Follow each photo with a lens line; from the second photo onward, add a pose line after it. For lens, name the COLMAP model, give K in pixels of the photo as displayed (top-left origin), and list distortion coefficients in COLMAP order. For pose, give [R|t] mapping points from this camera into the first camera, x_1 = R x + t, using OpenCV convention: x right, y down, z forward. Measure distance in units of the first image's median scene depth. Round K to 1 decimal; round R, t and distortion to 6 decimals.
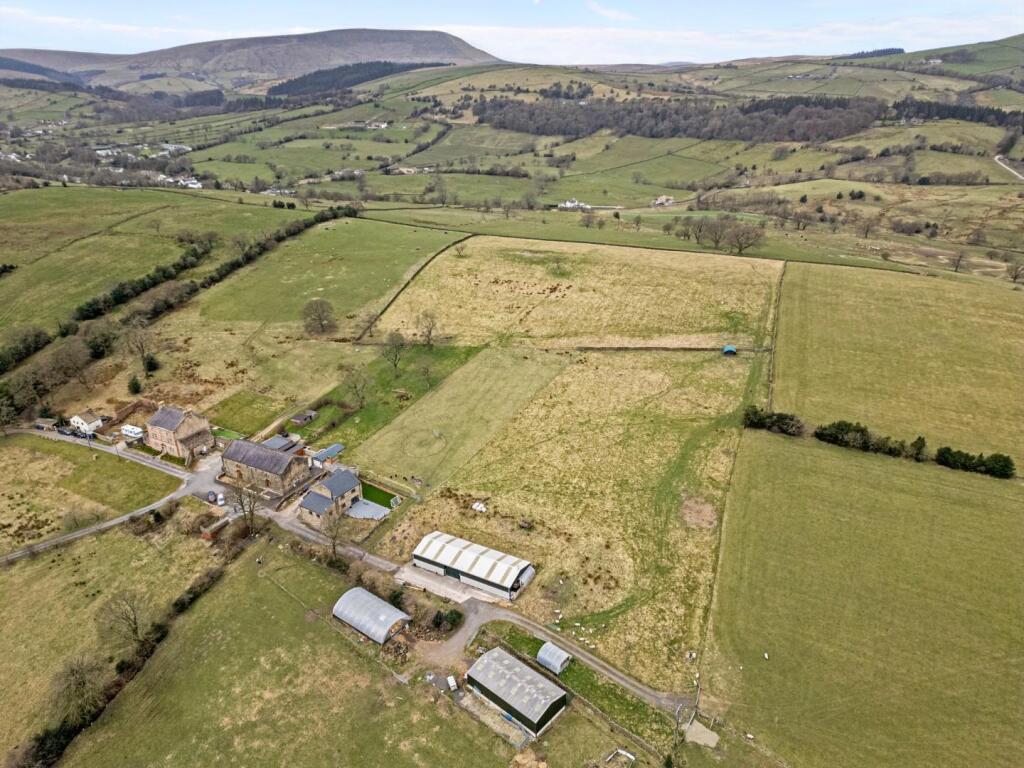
lens RADIAL K [[706.2, 0, 512.0], [0, 706.2, 384.0], [0, 0, 1]] dist [0.082919, -0.073349]
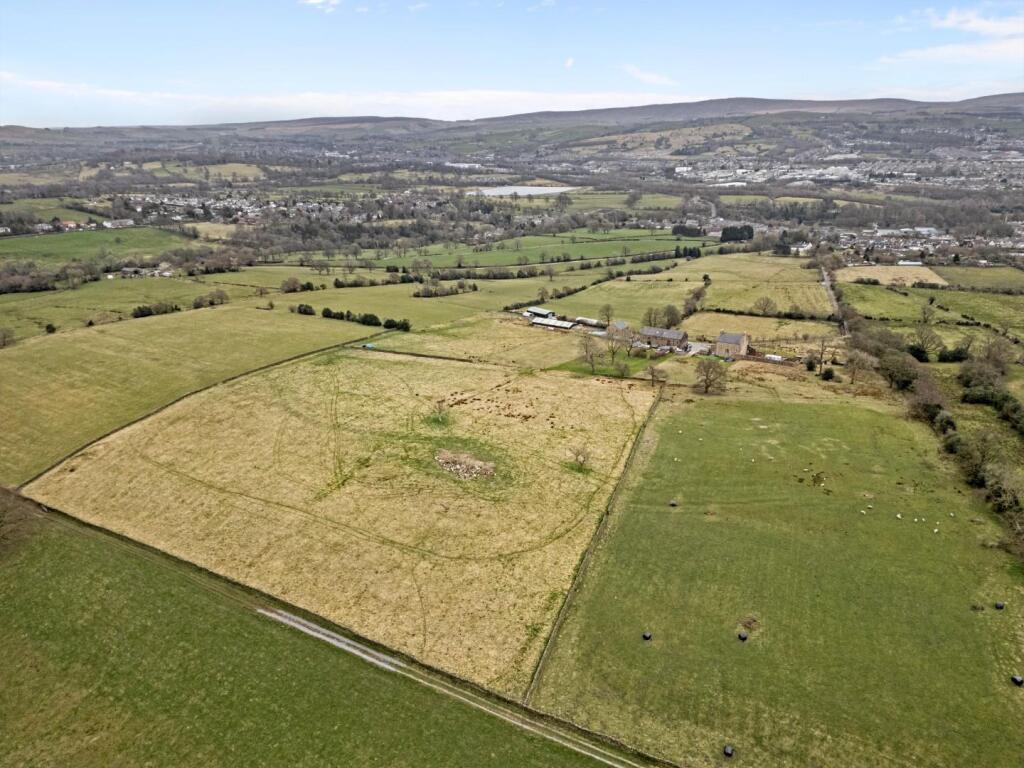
lens RADIAL K [[708.0, 0, 512.0], [0, 708.0, 384.0], [0, 0, 1]] dist [0.080623, -0.072110]
pose [[-0.994690, -0.004371, 0.102825, -0.100737], [0.067919, 0.722762, 0.687752, -0.820196], [-0.077324, 0.691083, -0.718627, 1.797877]]
